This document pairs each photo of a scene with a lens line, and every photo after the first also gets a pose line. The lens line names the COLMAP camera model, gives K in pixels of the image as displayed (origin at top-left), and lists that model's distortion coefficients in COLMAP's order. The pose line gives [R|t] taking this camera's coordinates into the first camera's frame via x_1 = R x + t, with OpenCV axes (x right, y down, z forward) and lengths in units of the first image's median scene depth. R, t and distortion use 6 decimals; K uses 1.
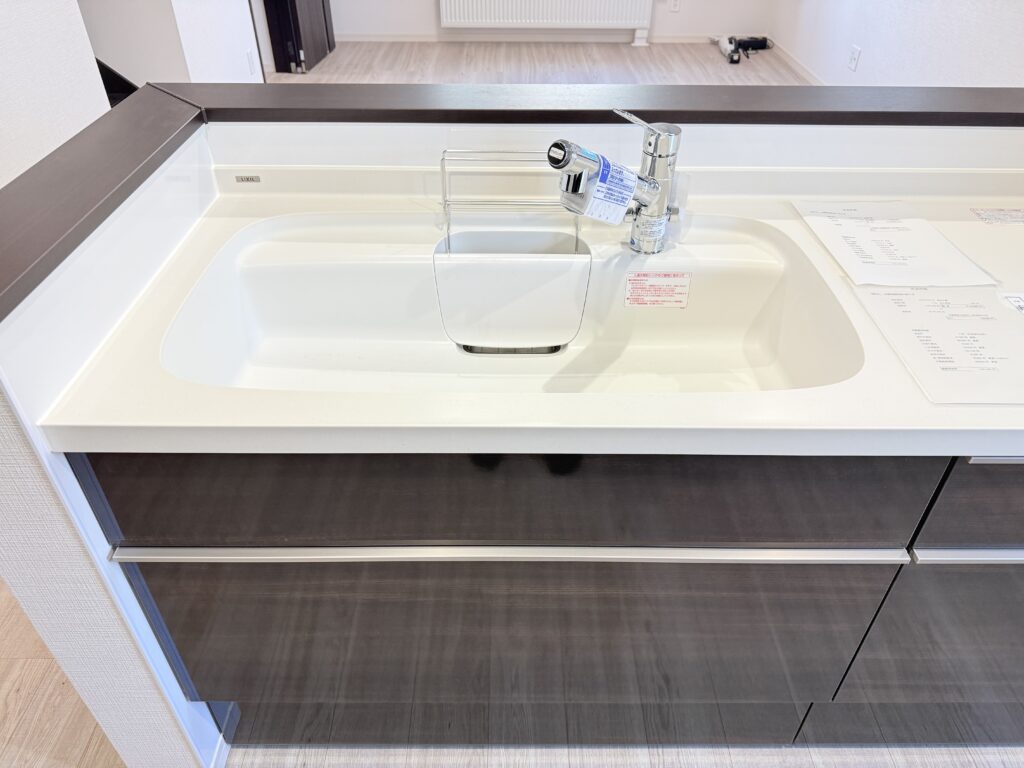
lens RADIAL K [[733.7, 0, 512.2], [0, 733.7, 387.1], [0, 0, 1]] dist [0.006161, -0.003831]
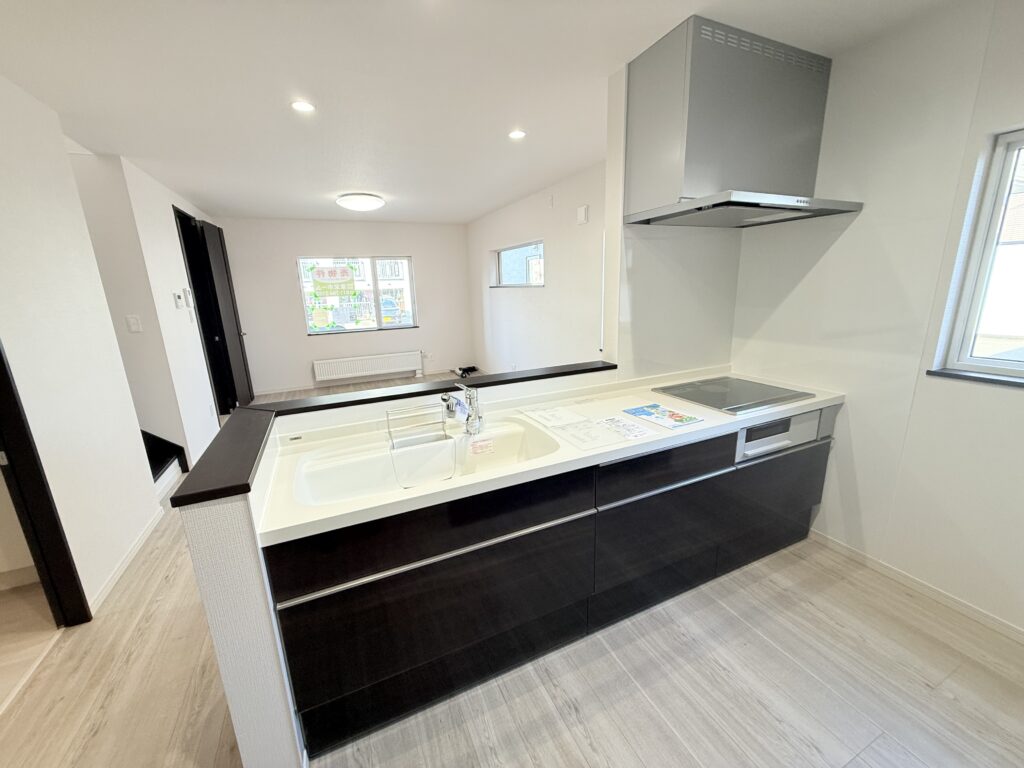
lens RADIAL K [[404.8, 0, 510.3], [0, 404.8, 382.4], [0, 0, 1]] dist [-0.001027, 0.000410]
pose [[0.910500, -0.133718, 0.391293, -0.223230], [0.283028, 0.891409, -0.353955, 0.186204], [-0.301472, 0.433023, 0.849474, -0.318542]]
